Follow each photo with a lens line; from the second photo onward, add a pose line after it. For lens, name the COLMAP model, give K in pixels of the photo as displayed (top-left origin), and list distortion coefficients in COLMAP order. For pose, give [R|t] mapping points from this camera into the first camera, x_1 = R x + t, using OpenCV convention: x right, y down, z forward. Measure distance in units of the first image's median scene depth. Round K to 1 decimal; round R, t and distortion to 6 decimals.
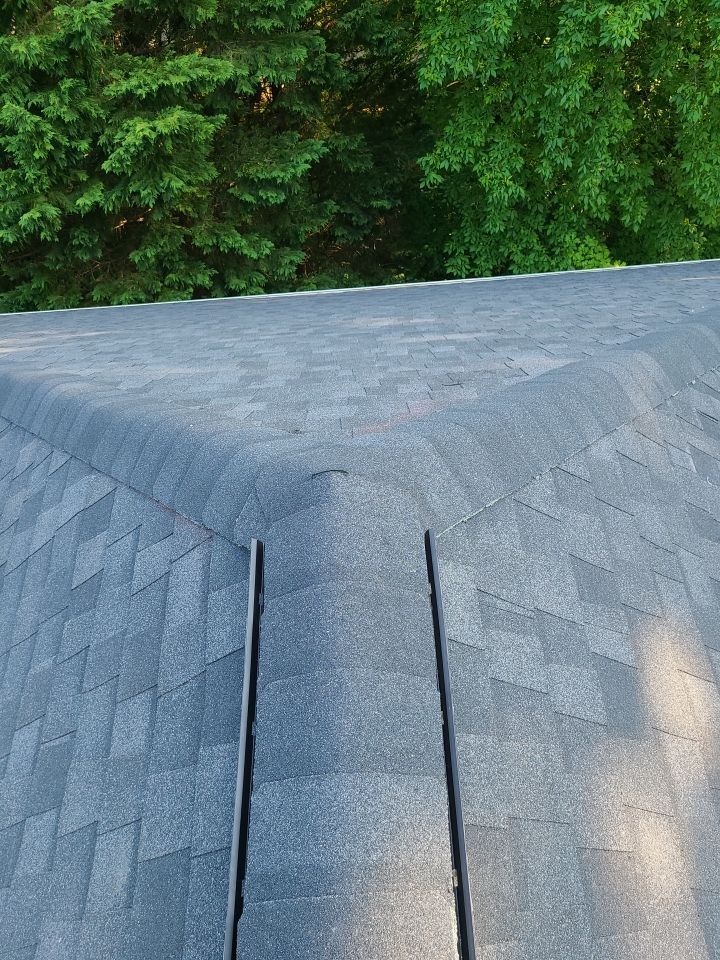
lens RADIAL K [[714.4, 0, 379.7], [0, 714.4, 500.4], [0, 0, 1]] dist [0.054255, -0.043150]
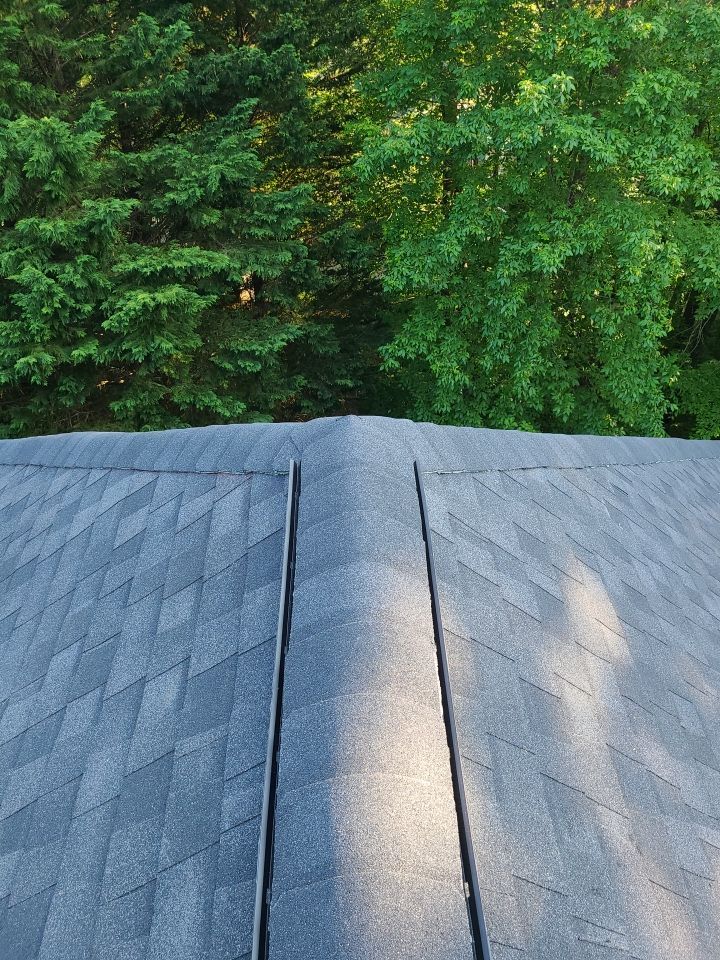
lens RADIAL K [[714.4, 0, 382.7], [0, 714.4, 475.7], [0, 0, 1]] dist [0.054255, -0.043150]
pose [[0.995243, 0.066305, 0.071373, -0.012300], [-0.043505, 0.958027, -0.283357, 0.060223], [-0.087165, 0.278904, 0.956355, -0.044506]]
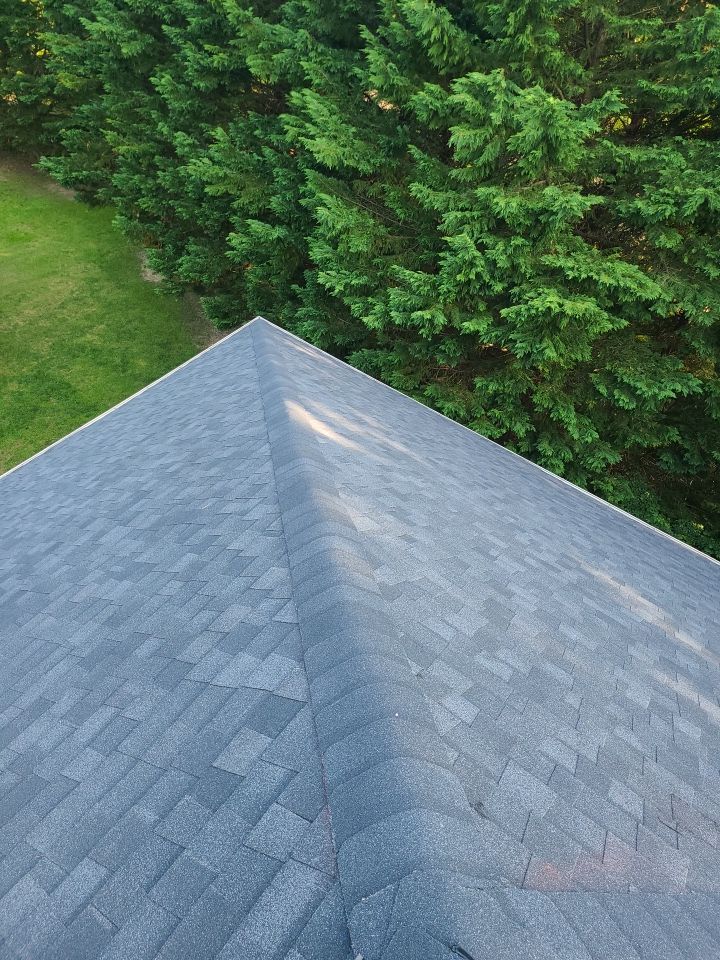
lens RADIAL K [[714.4, 0, 370.5], [0, 714.4, 472.6], [0, 0, 1]] dist [0.054255, -0.043150]
pose [[0.768466, 0.539521, -0.344059, -0.023948], [-0.597759, 0.797146, -0.085104, -0.048561], [0.228350, 0.271064, 0.935083, -0.003839]]
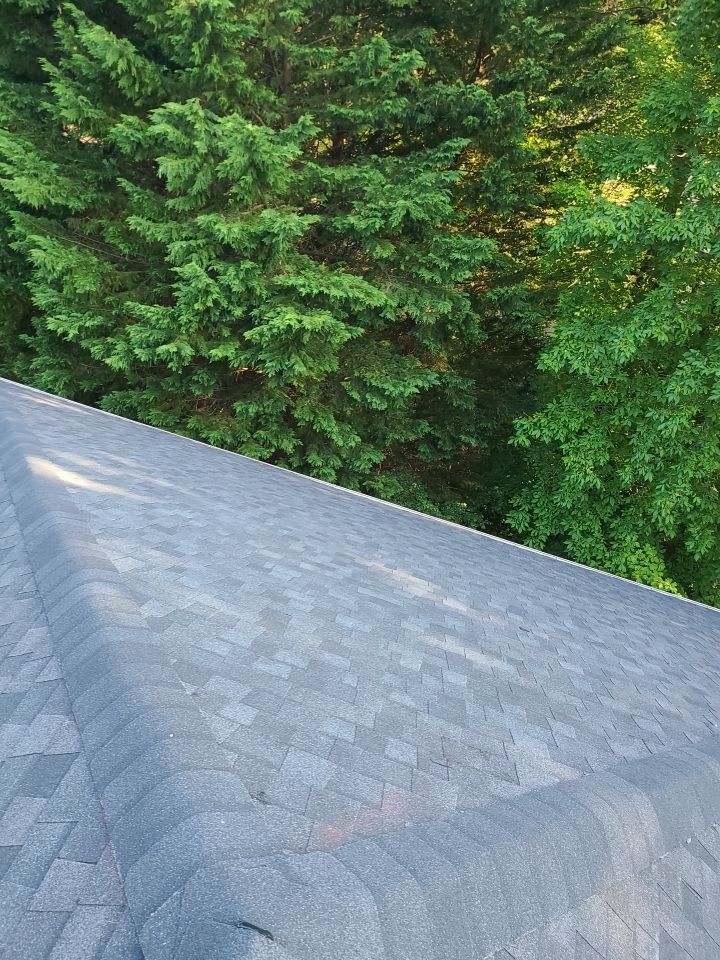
lens RADIAL K [[714.4, 0, 354.7], [0, 714.4, 489.2], [0, 0, 1]] dist [0.054255, -0.043150]
pose [[0.921471, 0.371063, -0.114907, -0.007199], [-0.388108, 0.891831, -0.232400, -0.050856], [0.016243, 0.258746, 0.965809, -0.009896]]
